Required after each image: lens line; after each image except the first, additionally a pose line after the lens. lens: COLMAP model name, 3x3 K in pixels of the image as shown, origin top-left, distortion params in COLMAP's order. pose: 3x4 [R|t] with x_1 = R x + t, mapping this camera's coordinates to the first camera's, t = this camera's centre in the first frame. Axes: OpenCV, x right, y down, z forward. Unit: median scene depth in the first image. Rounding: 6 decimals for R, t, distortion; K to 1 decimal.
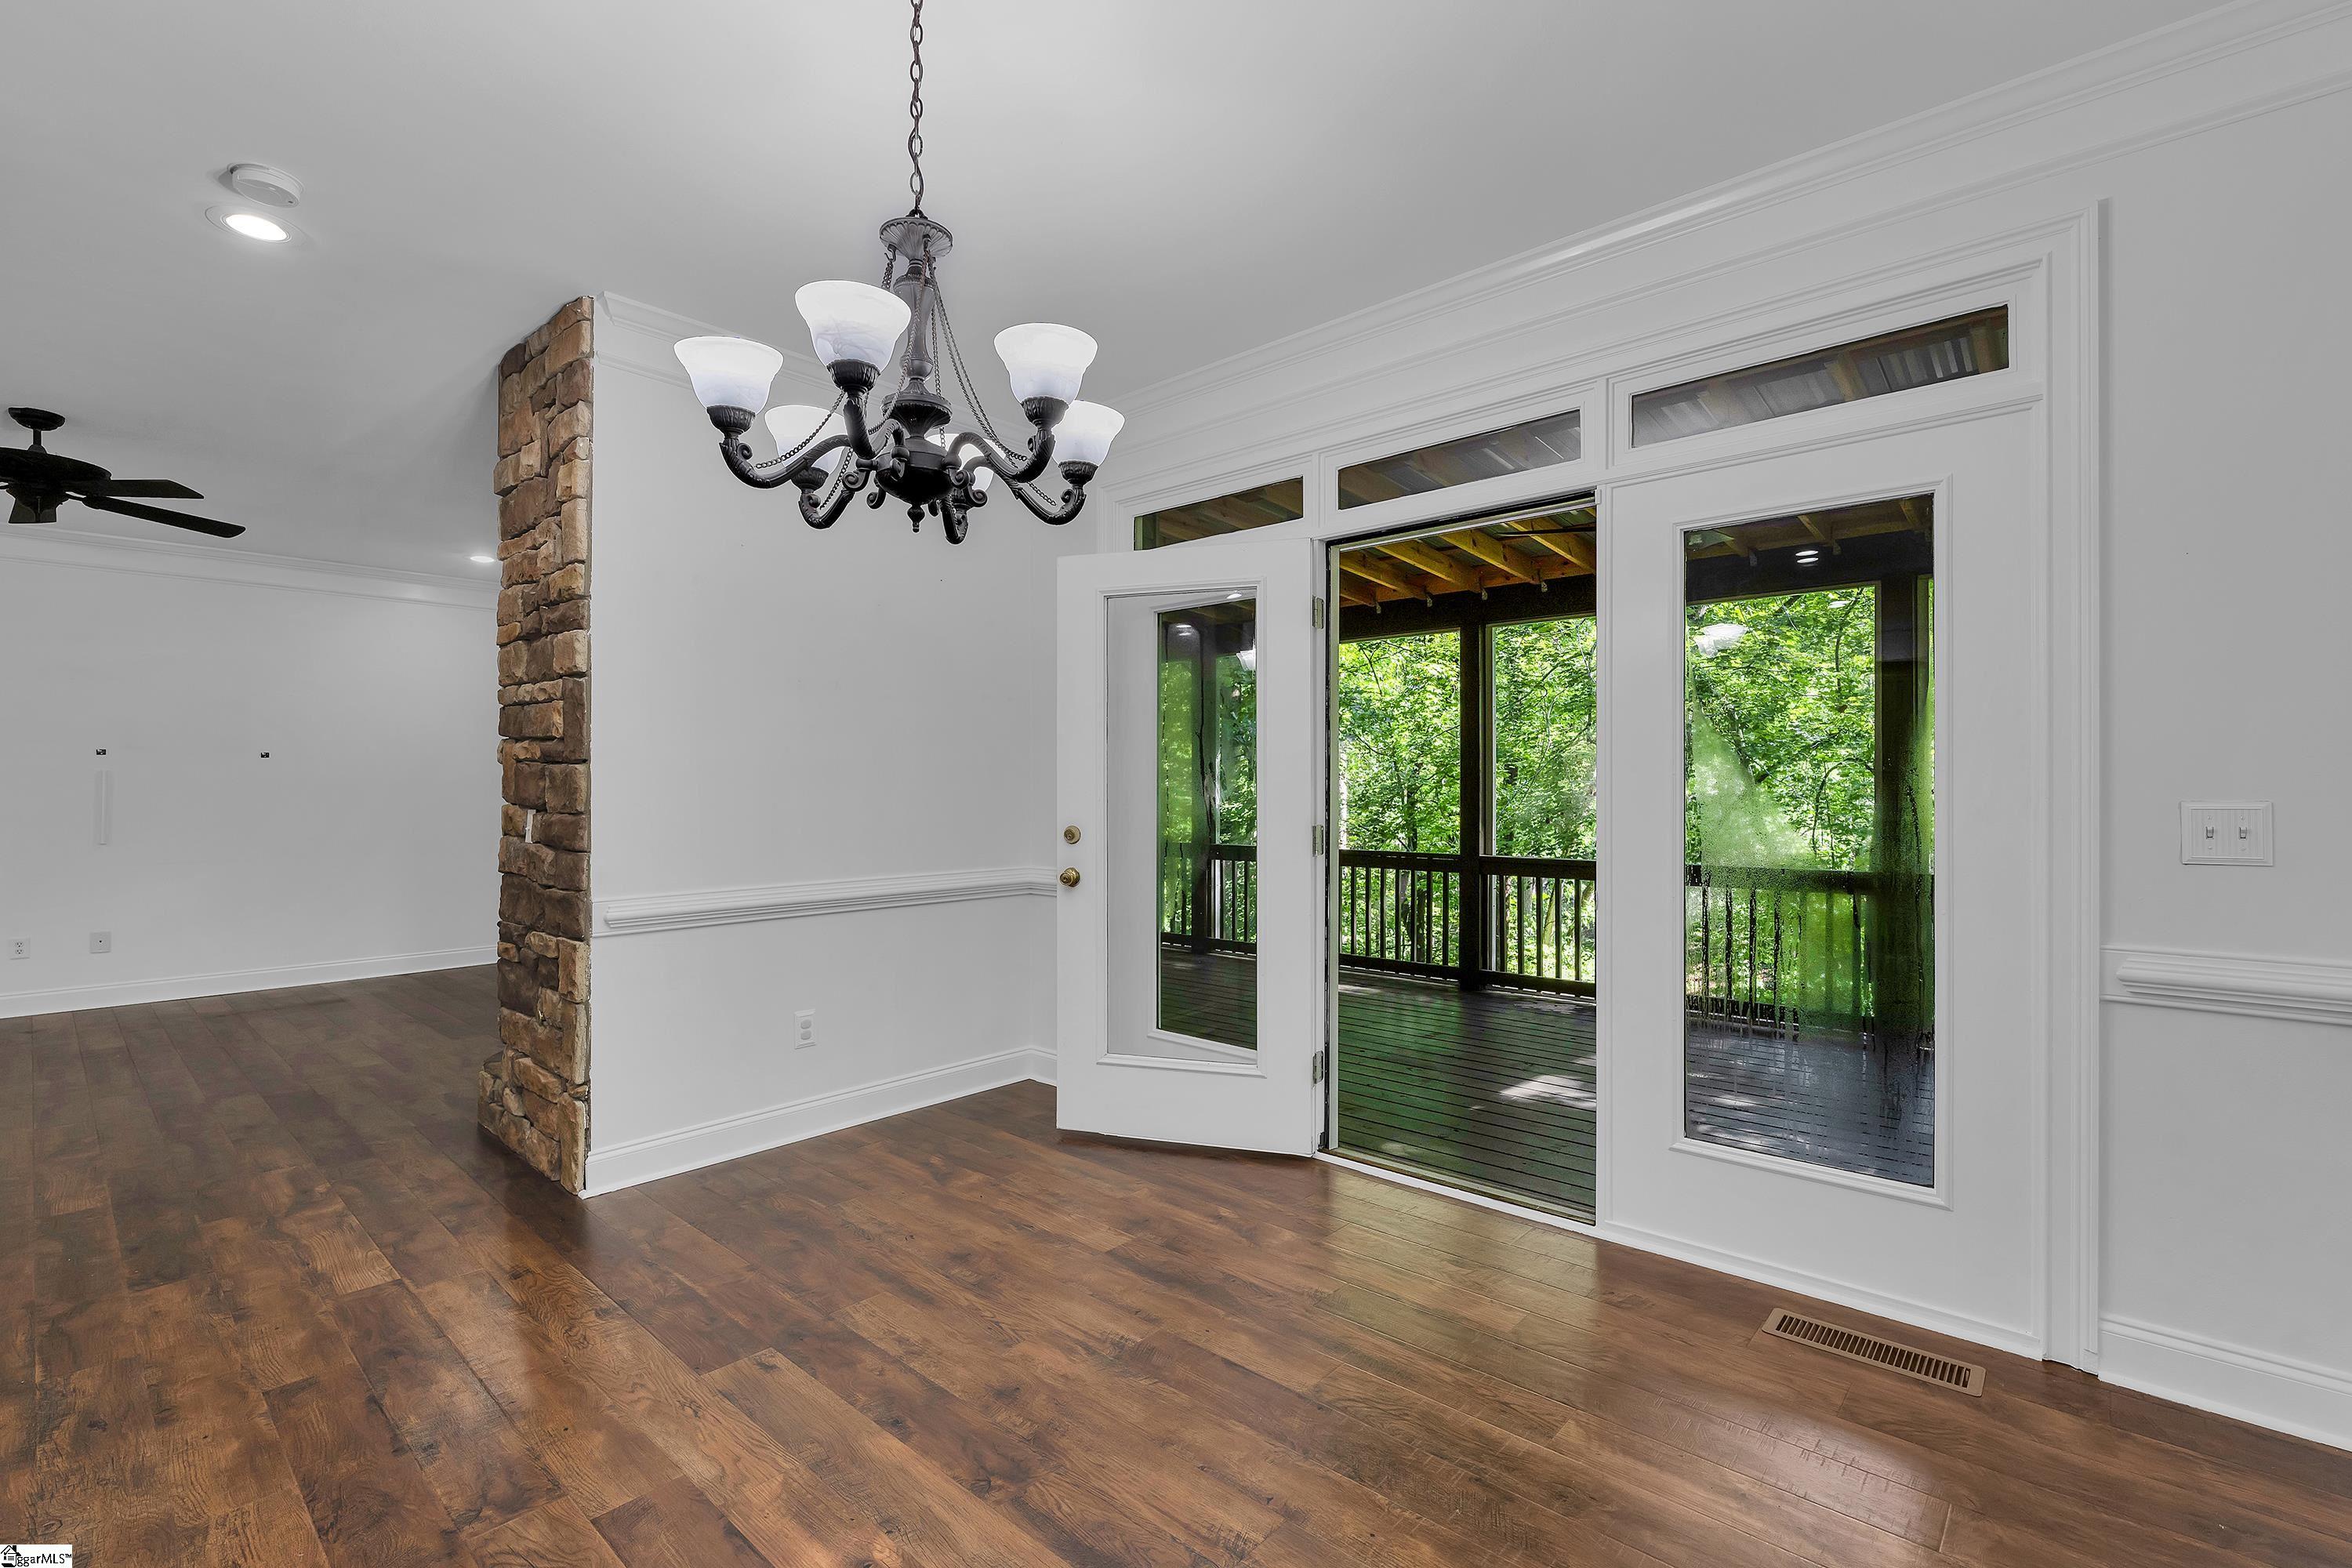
lens RADIAL K [[1031.9, 0, 1184.5], [0, 1031.9, 785.2], [0, 0, 1]] dist [-0.002682, -0.000519]
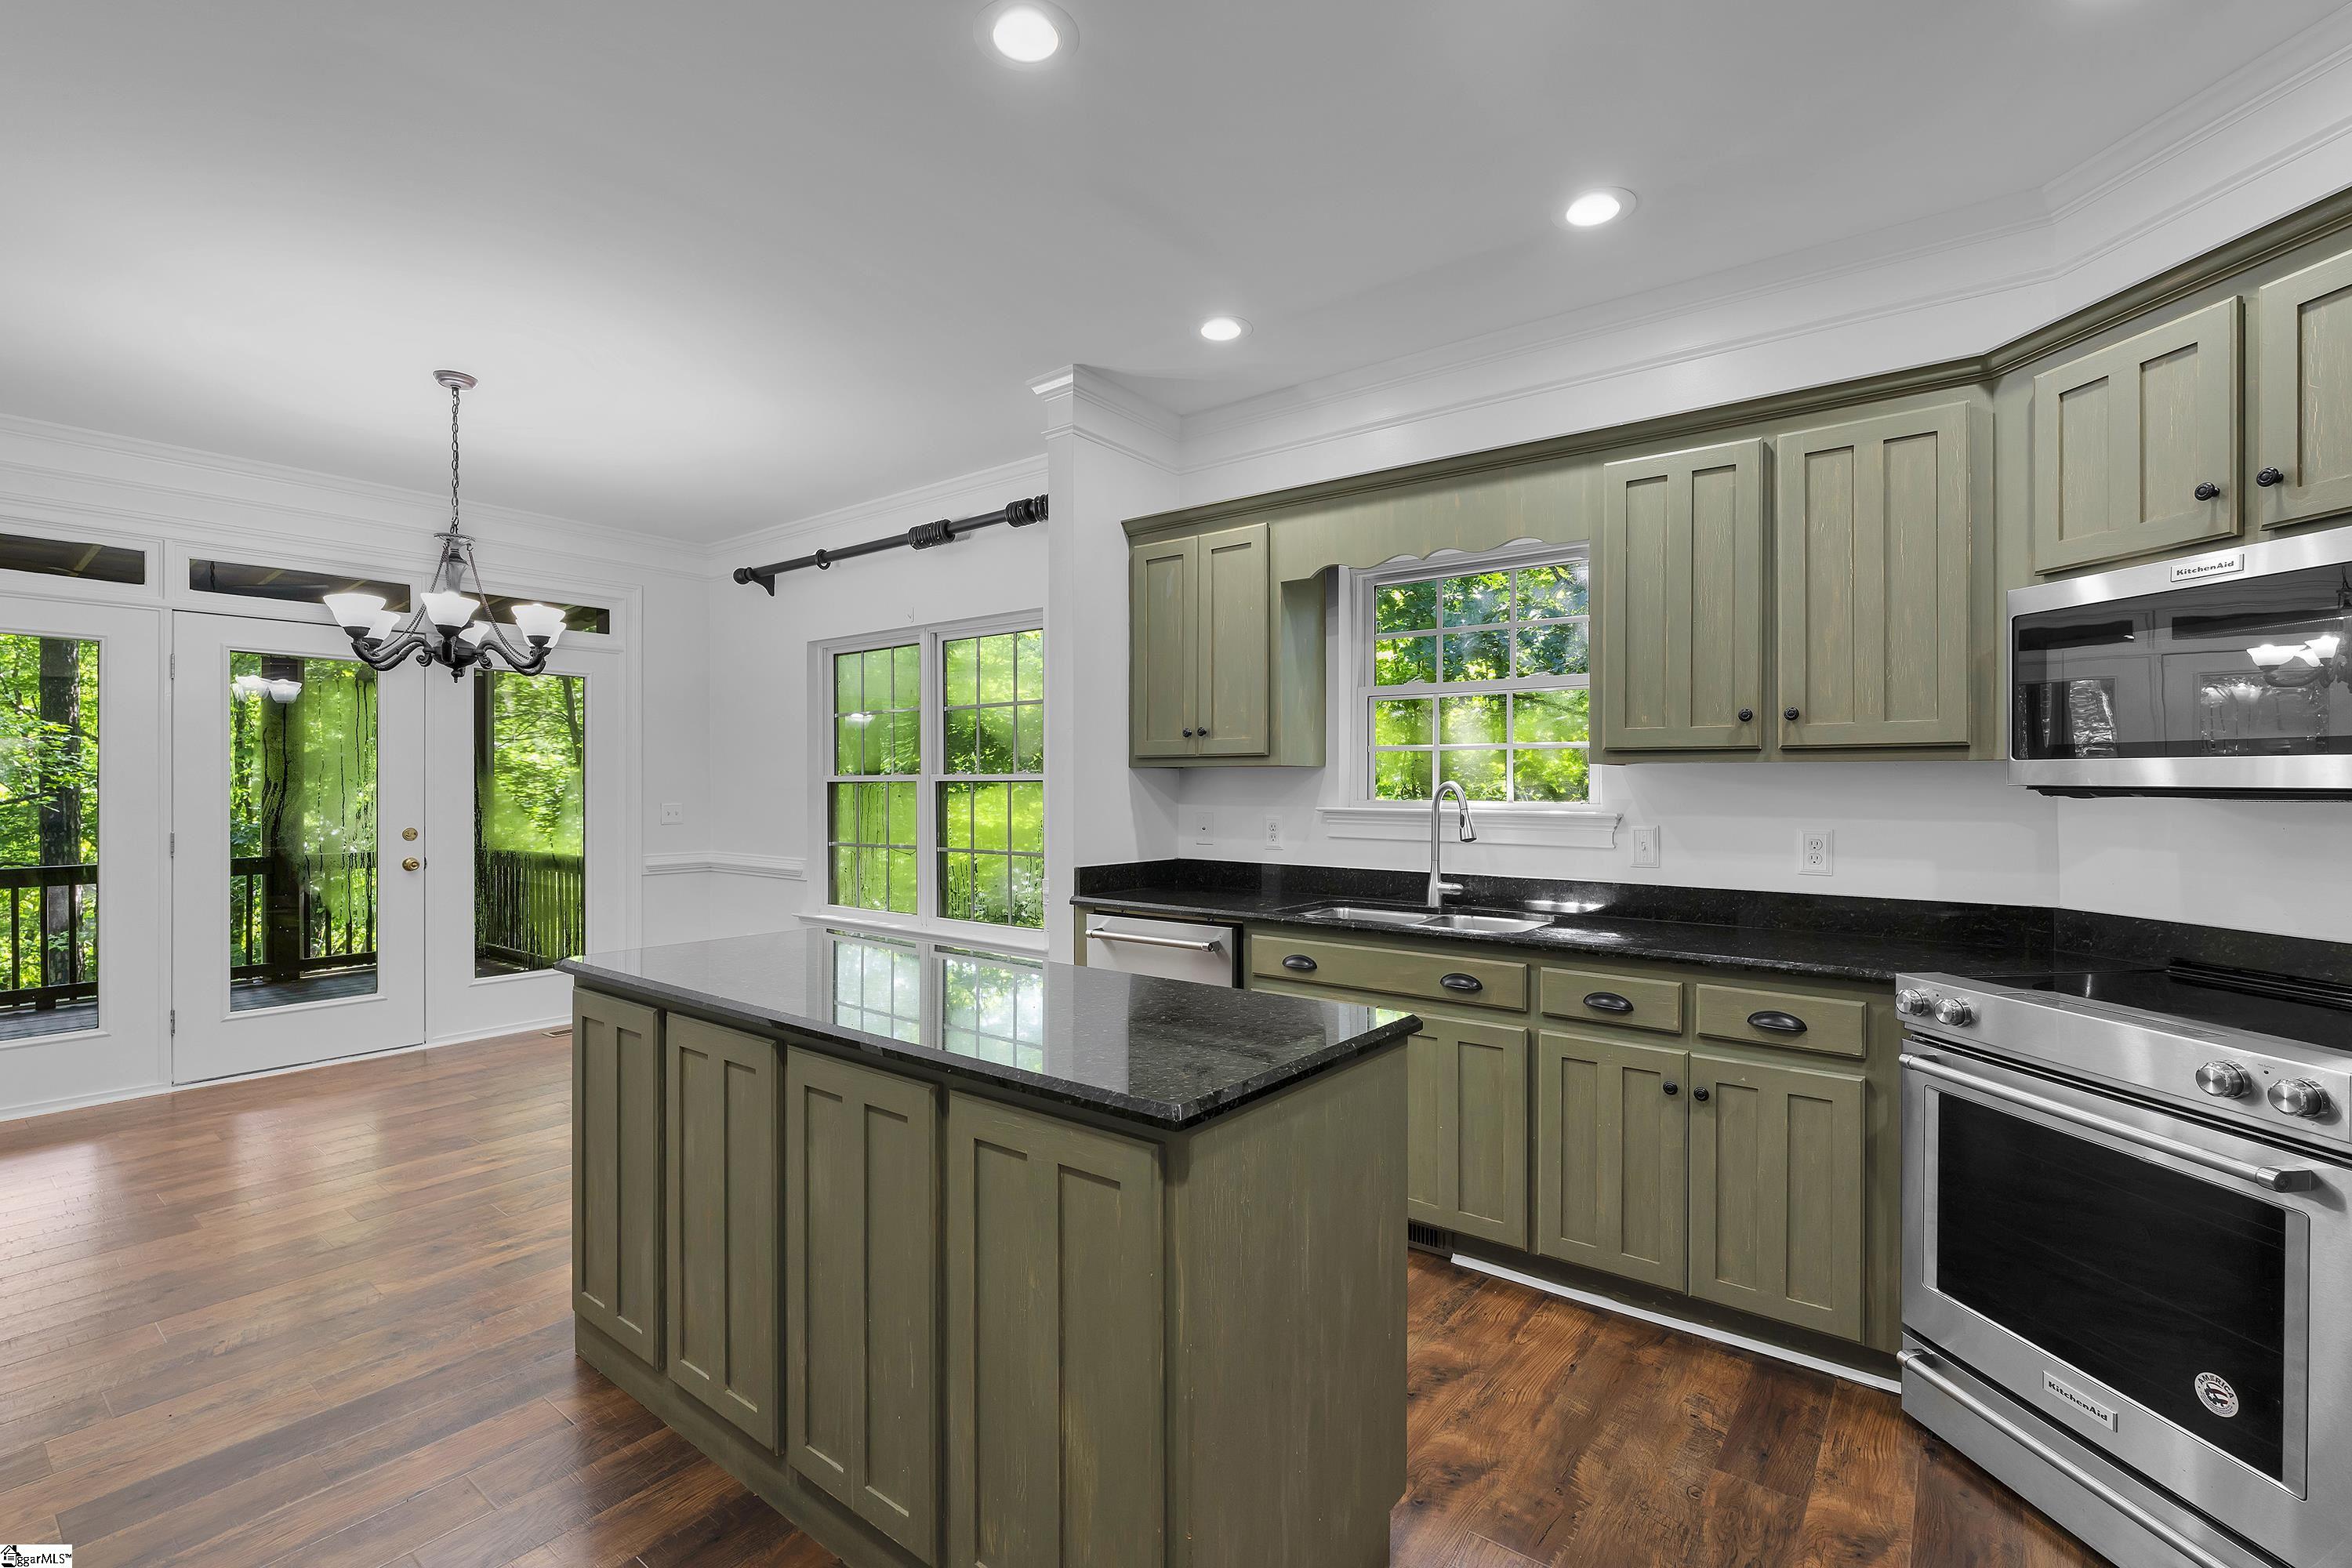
lens RADIAL K [[1033.9, 0, 1181.0], [0, 1033.9, 791.1], [0, 0, 1]] dist [-0.005799, -0.000047]
pose [[-0.068141, -0.000082, 0.997676, -2.320194], [-0.000557, 1.000000, 0.000044, -0.031989], [-0.997676, -0.000553, -0.068141, -0.285973]]
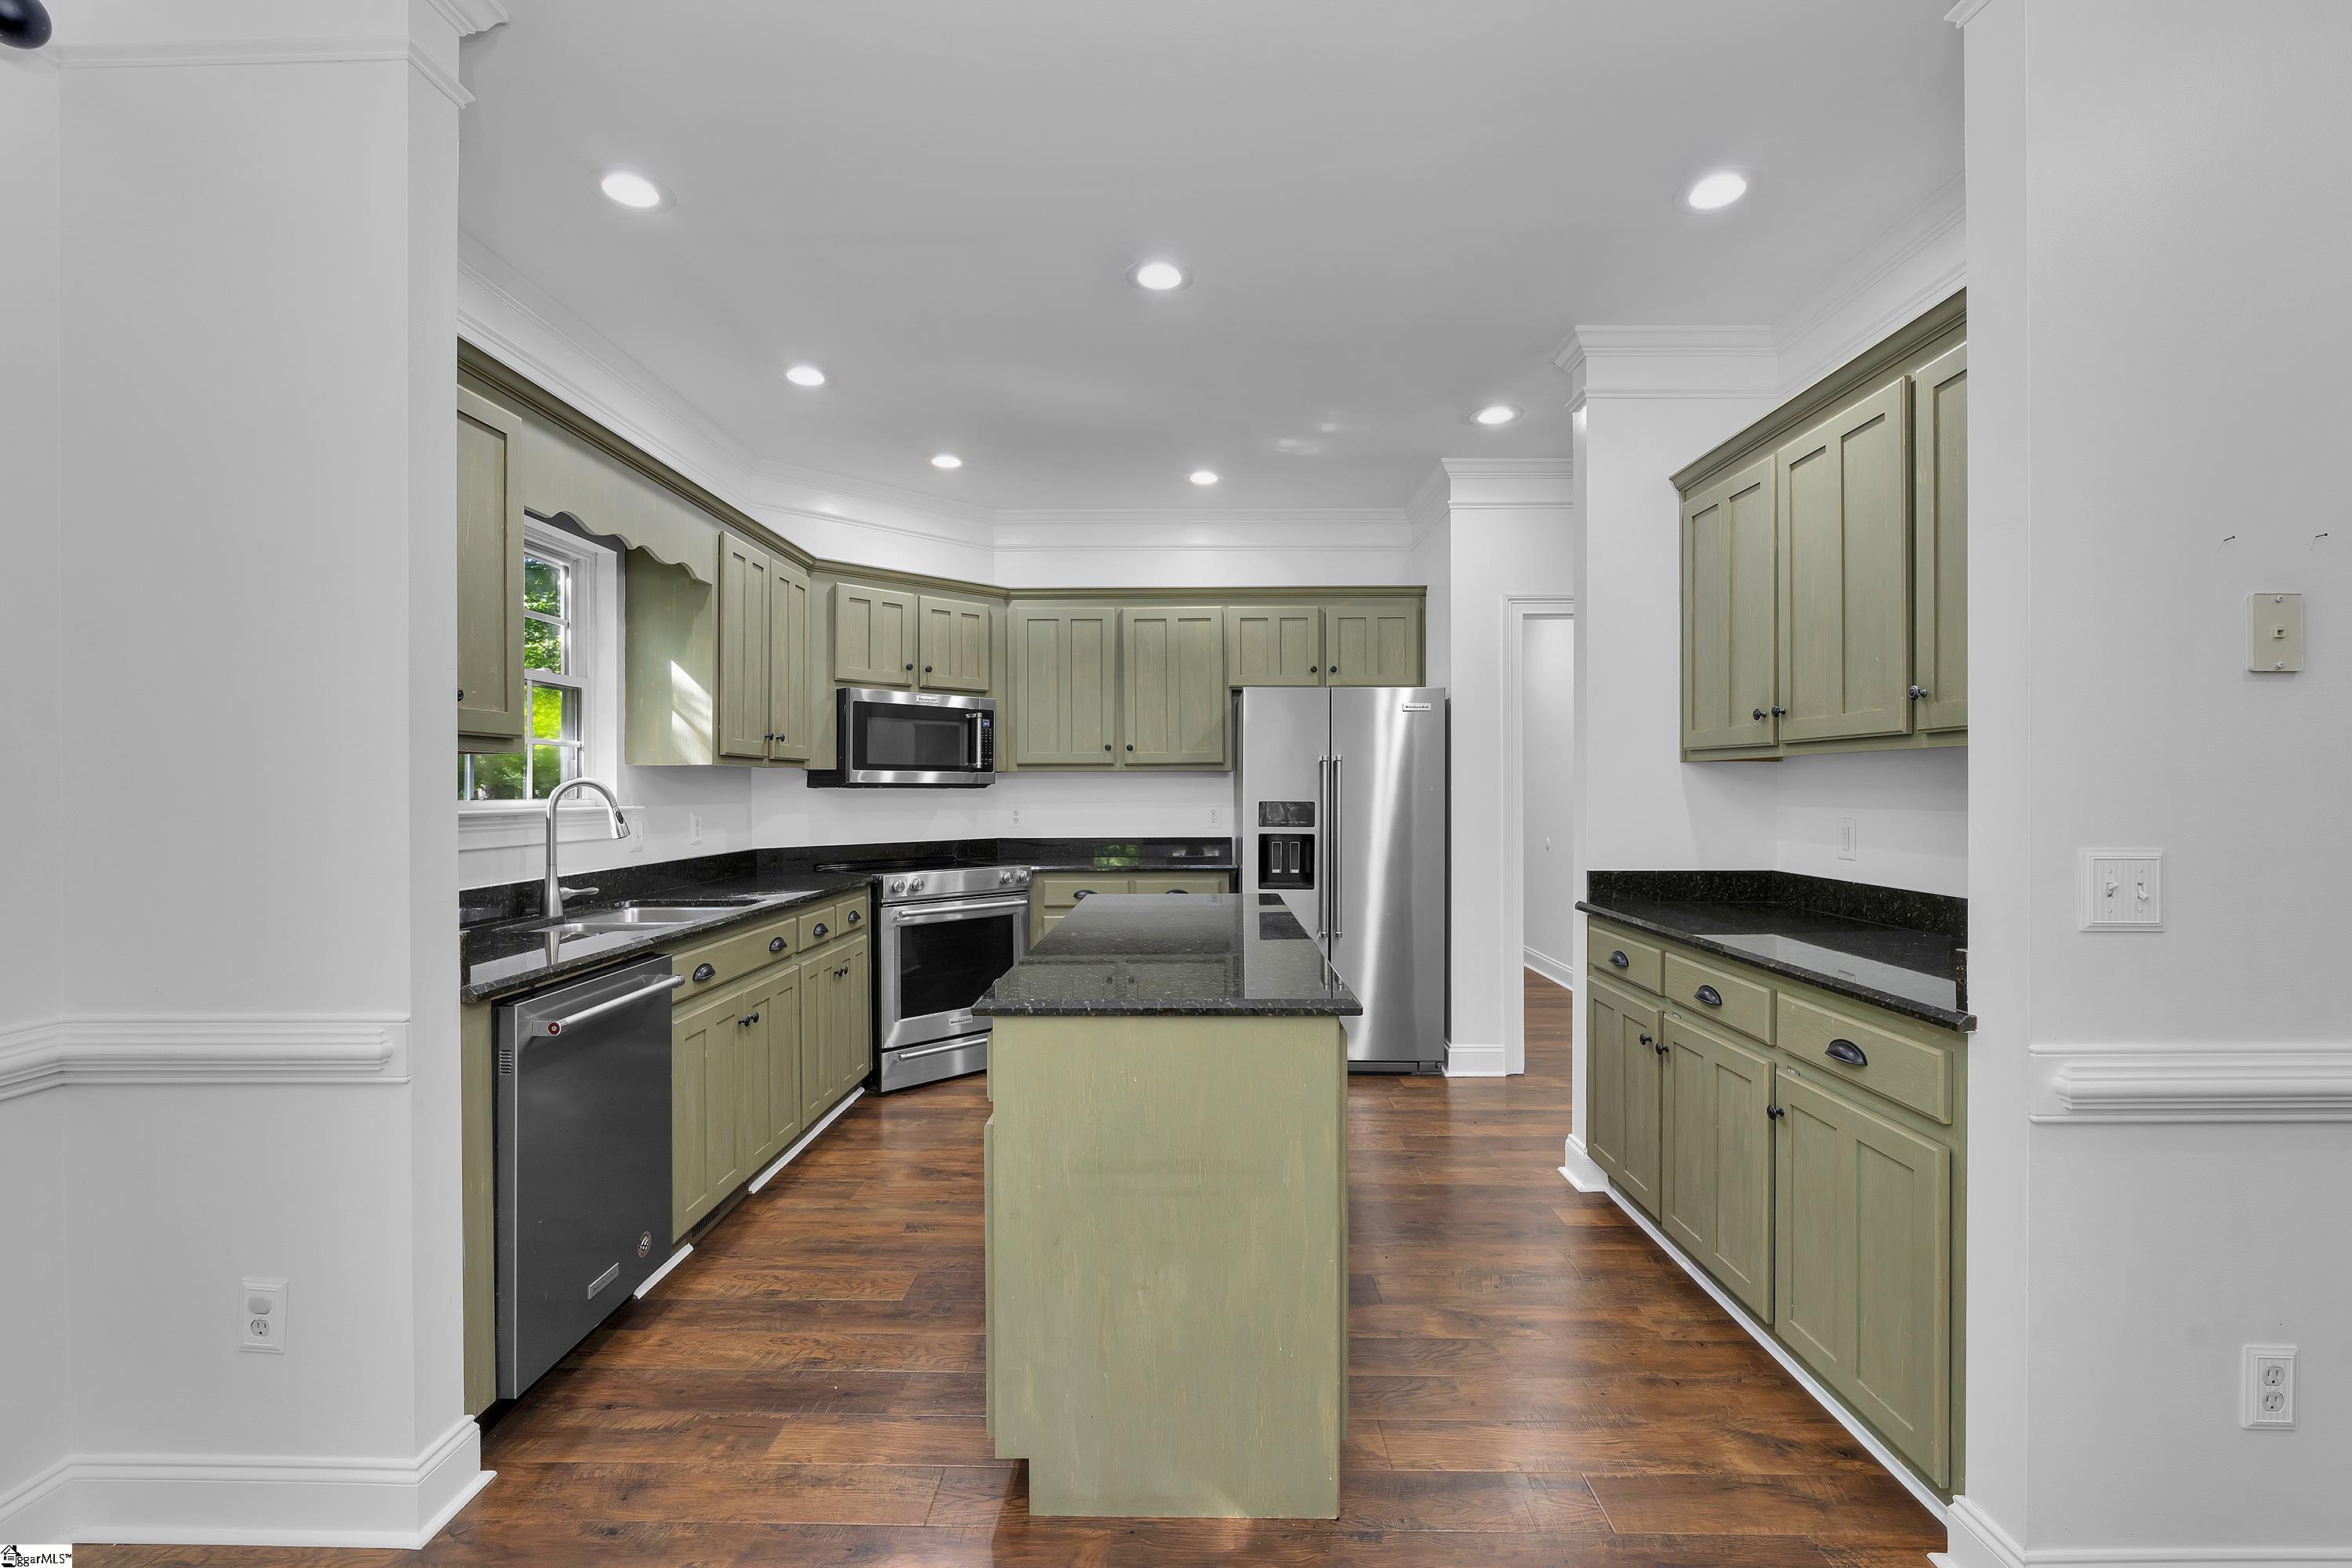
lens RADIAL K [[1031.9, 0, 1184.5], [0, 1031.9, 785.2], [0, 0, 1]] dist [-0.002682, -0.000519]
pose [[-0.758157, 0.006295, -0.652042, -0.214134], [0.005879, 0.999979, 0.002818, -0.034297], [0.652045, -0.001697, -0.758178, 1.044453]]
